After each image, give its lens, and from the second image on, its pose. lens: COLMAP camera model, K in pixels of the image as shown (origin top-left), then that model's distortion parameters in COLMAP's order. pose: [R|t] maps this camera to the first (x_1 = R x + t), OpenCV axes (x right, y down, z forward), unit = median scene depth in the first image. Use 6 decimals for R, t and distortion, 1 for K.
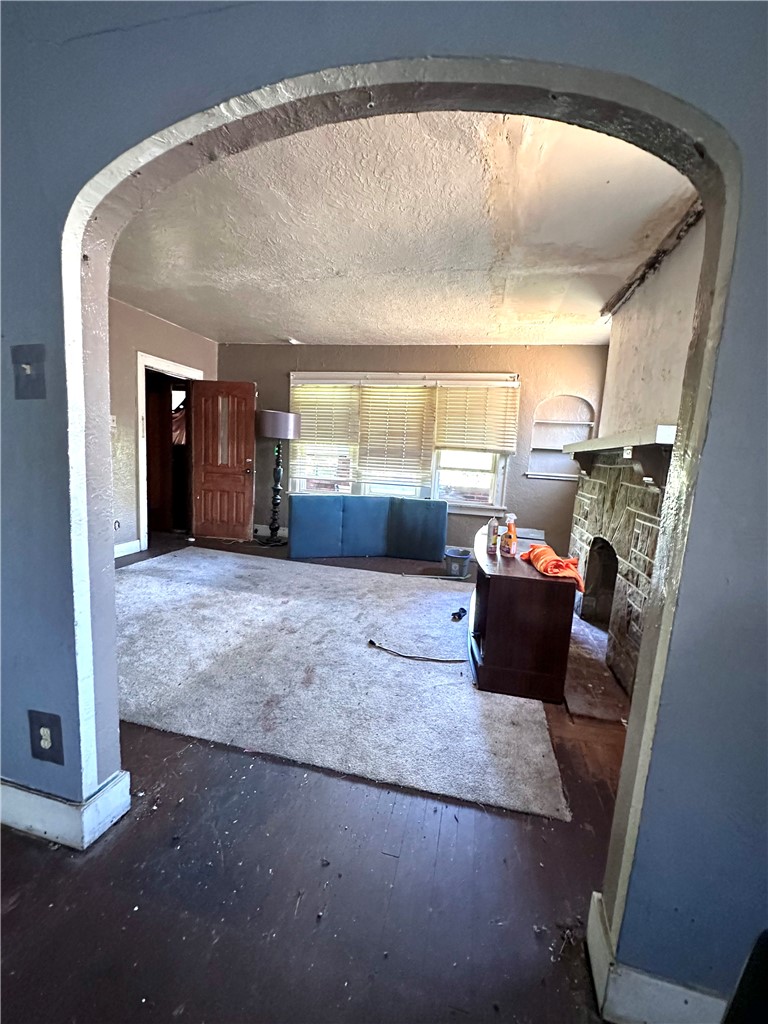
lens RADIAL K [[411.9, 0, 385.5], [0, 411.9, 509.3], [0, 0, 1]] dist [0.000144, 0.000538]
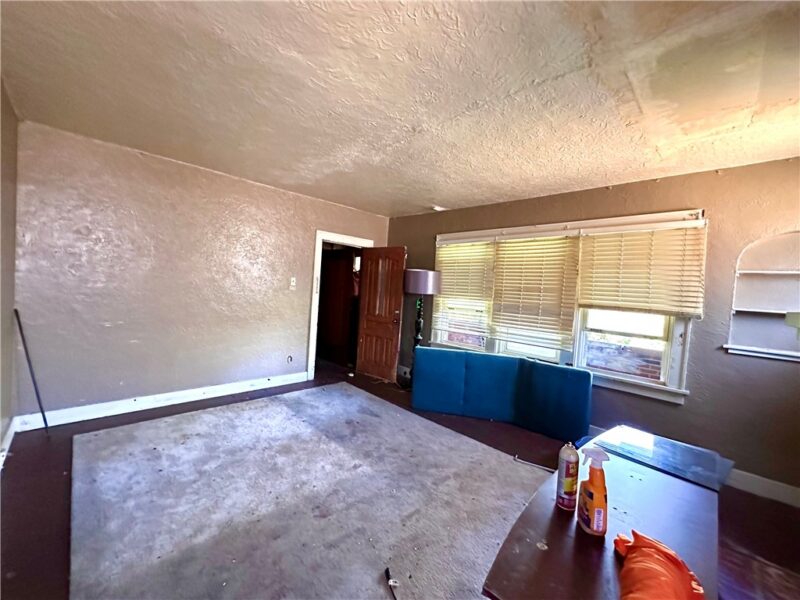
lens RADIAL K [[321.8, 0, 399.4], [0, 321.8, 299.2], [0, 0, 1]] dist [0.000144, 0.000538]
pose [[0.851793, 0.015308, -0.523654, 0.166819], [-0.085241, 0.990302, -0.109706, -0.063402], [0.516896, 0.138084, 0.844838, 0.264767]]
